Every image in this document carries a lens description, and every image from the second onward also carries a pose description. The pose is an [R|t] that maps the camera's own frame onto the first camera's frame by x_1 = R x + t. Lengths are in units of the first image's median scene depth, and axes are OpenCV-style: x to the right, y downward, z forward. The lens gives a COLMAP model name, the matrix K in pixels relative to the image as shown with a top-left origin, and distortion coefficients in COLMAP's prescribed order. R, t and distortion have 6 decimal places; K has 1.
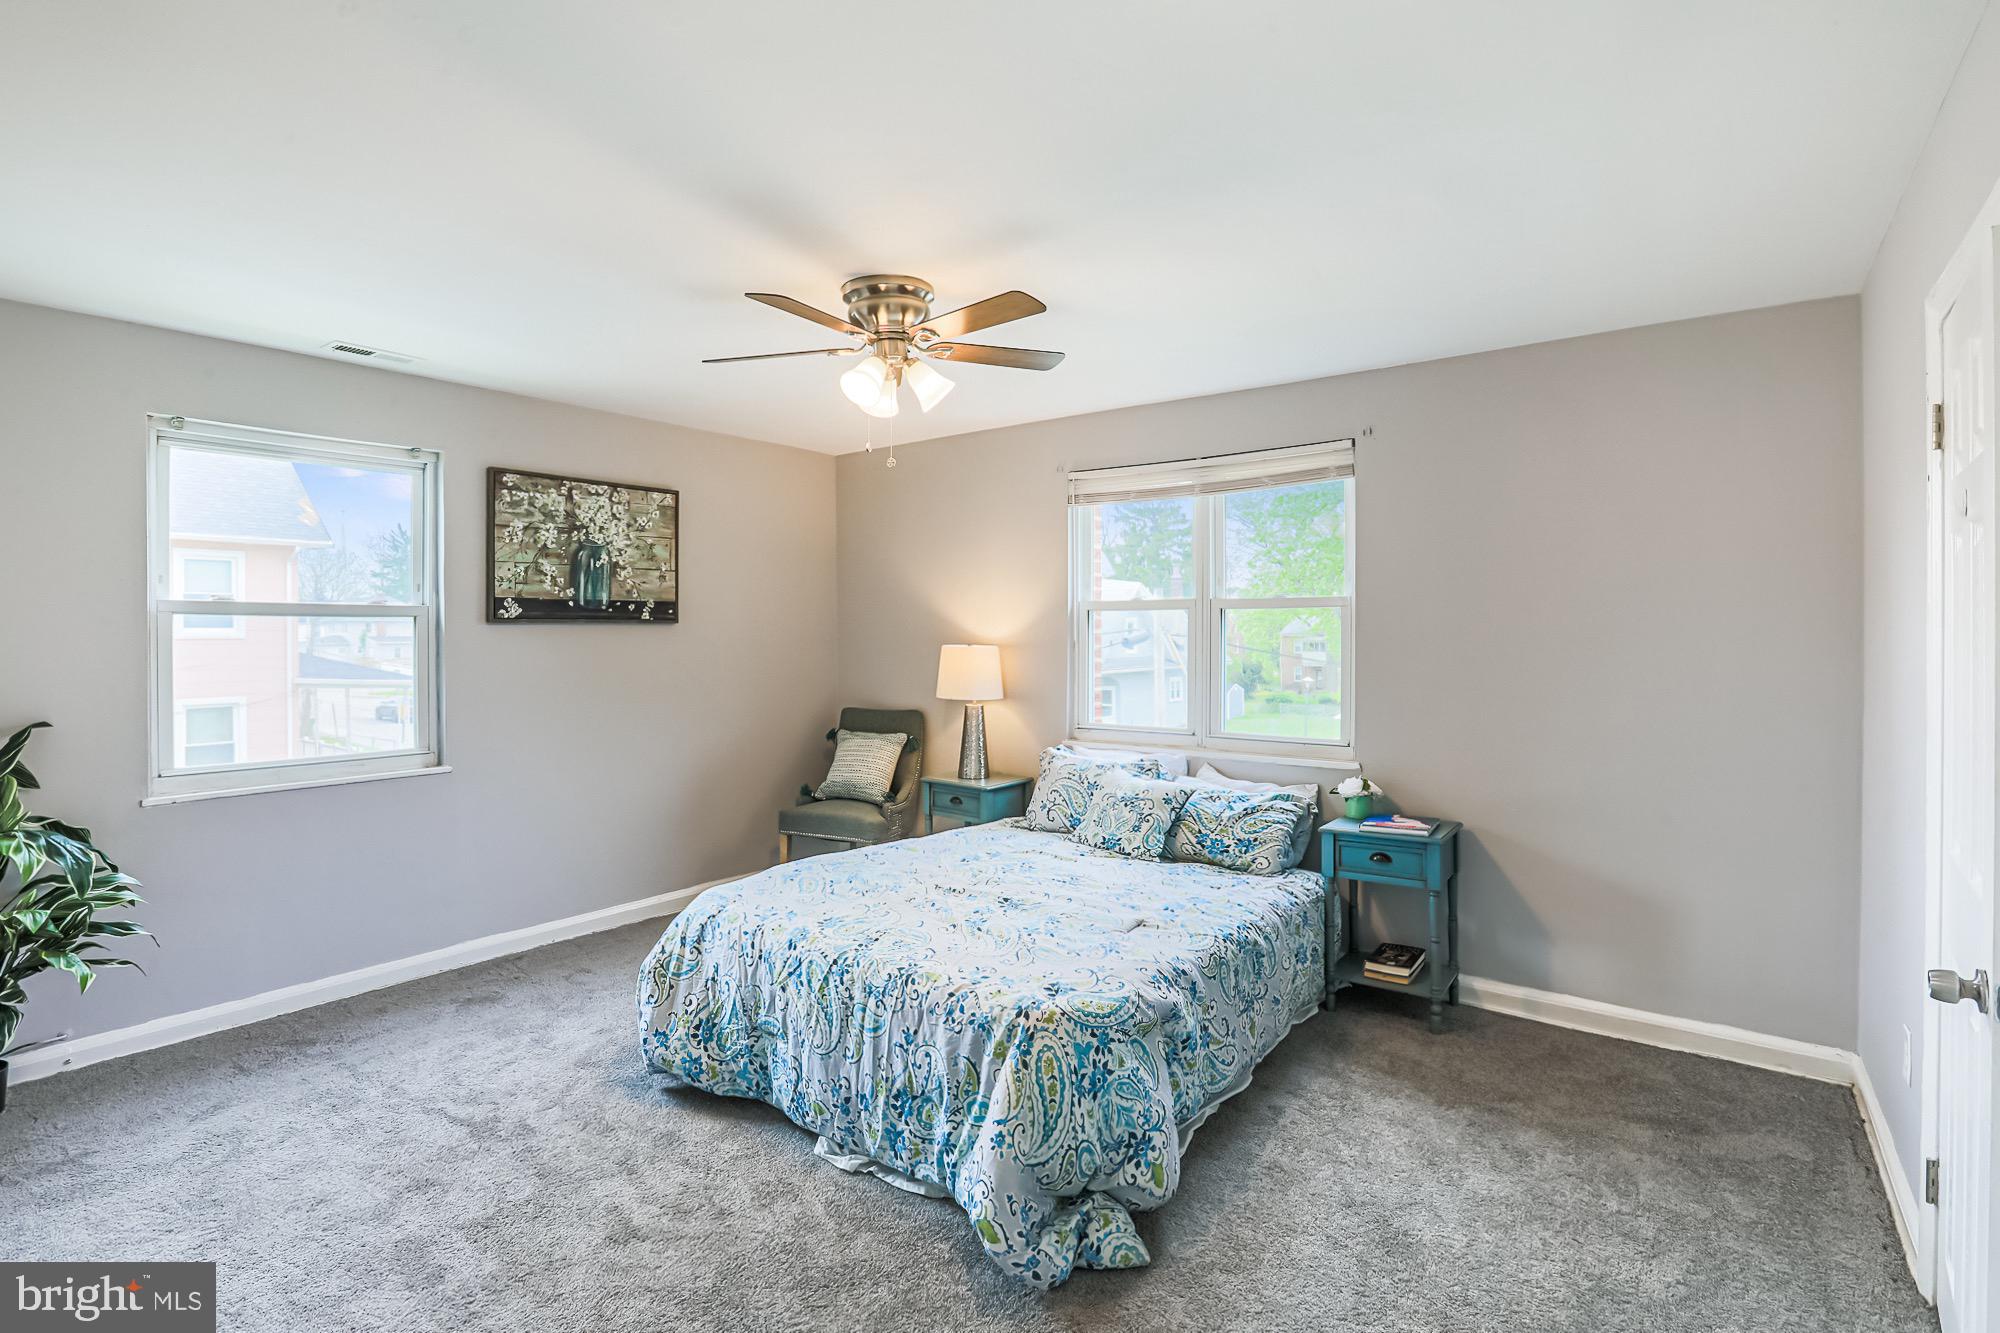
lens RADIAL K [[964.9, 0, 1032.7], [0, 964.9, 637.3], [0, 0, 1]] dist [-0.041926, 0.017074]
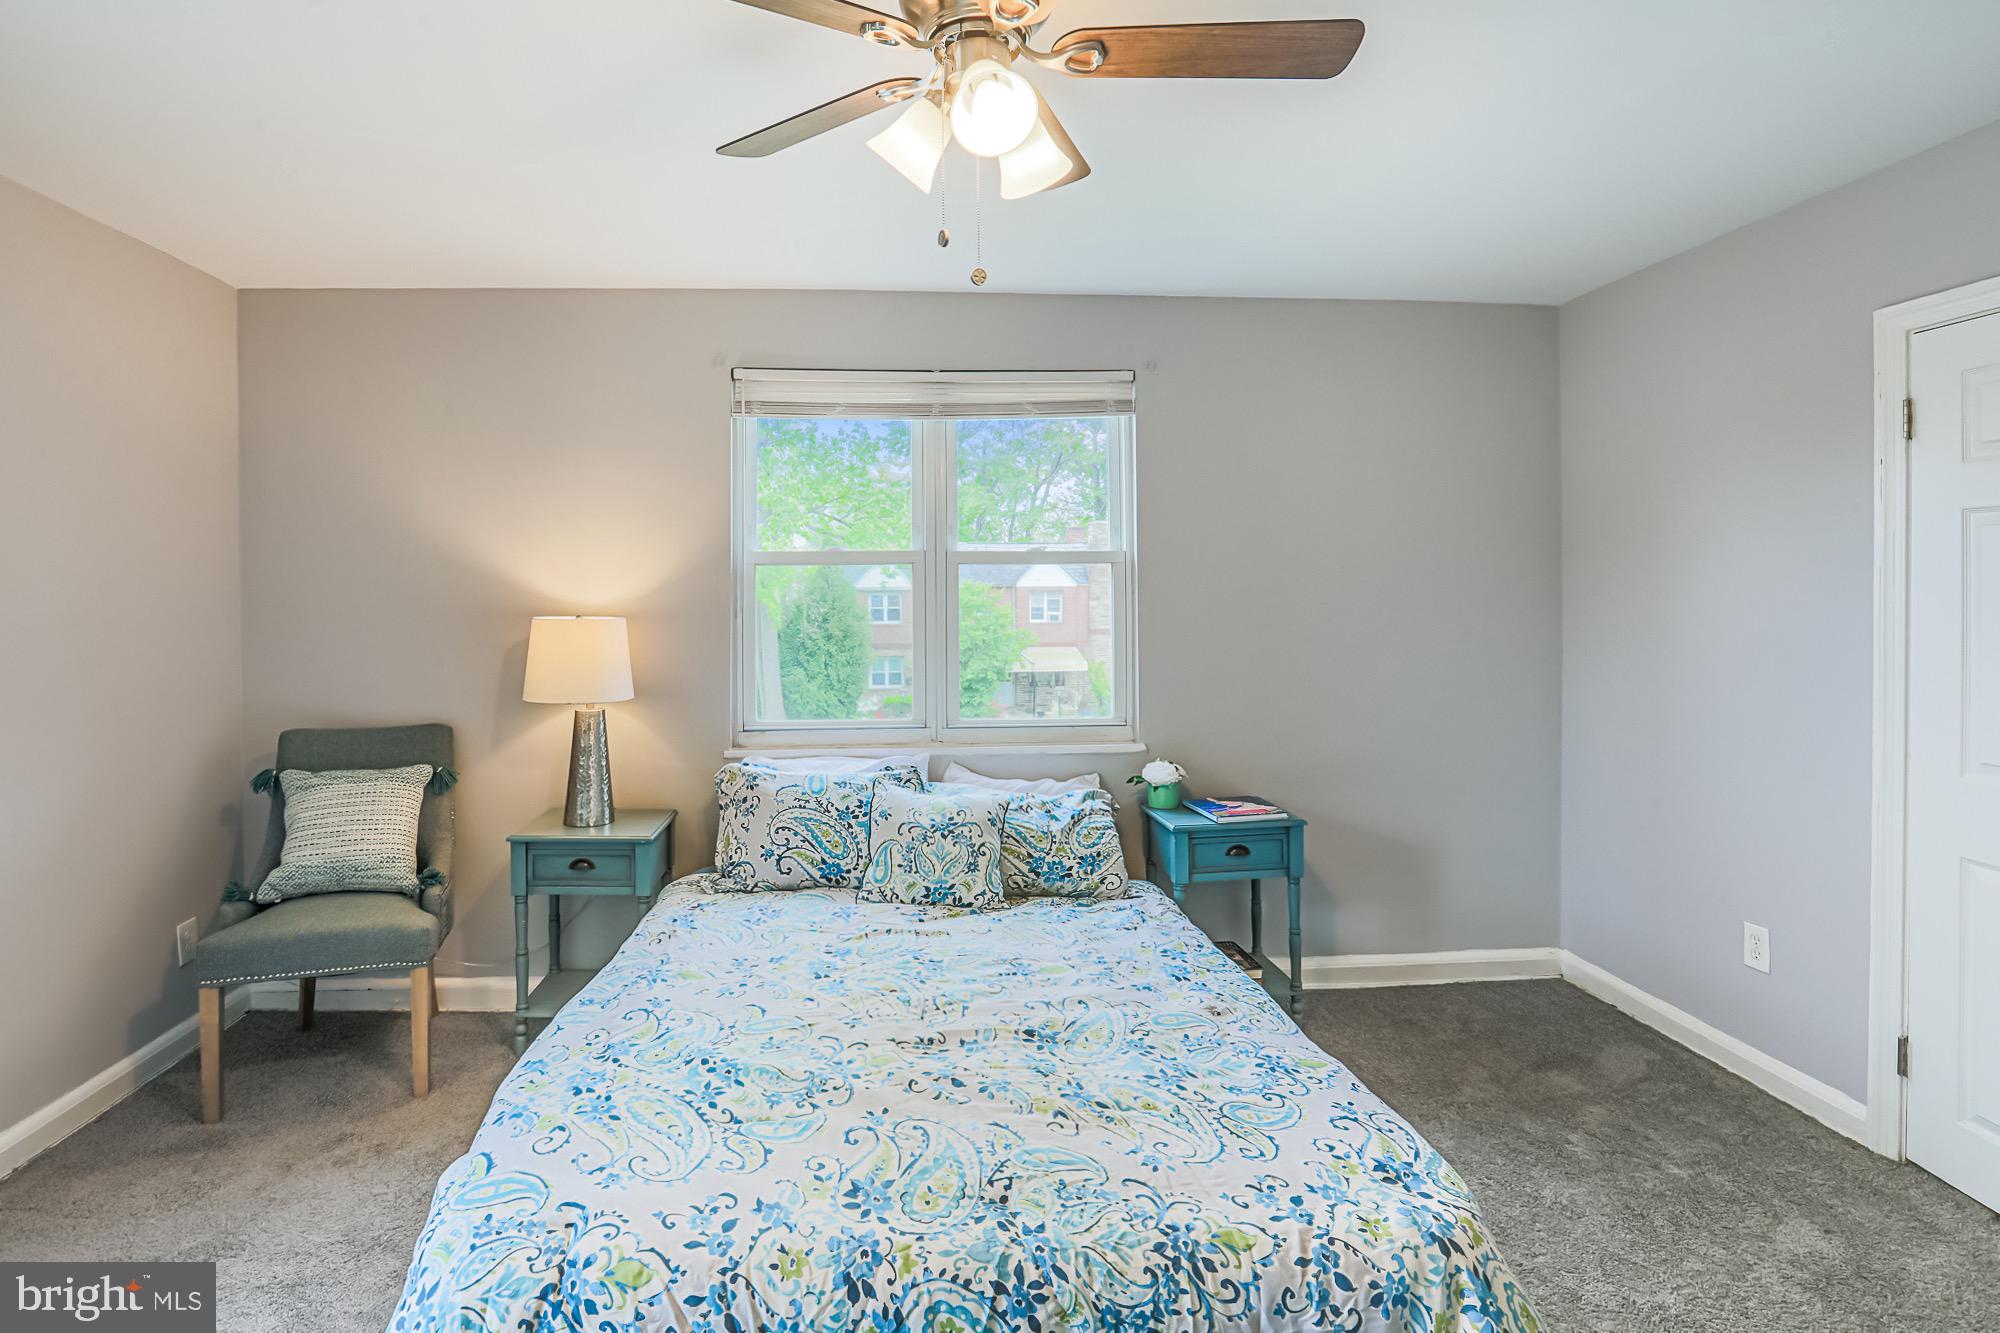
lens RADIAL K [[964.9, 0, 942.0], [0, 964.9, 596.0], [0, 0, 1]] dist [-0.041926, 0.017074]
pose [[0.755088, -0.003620, 0.655614, -0.381079], [0.005945, 0.999981, -0.001325, -0.003204], [-0.655597, 0.004898, 0.755095, 0.471331]]
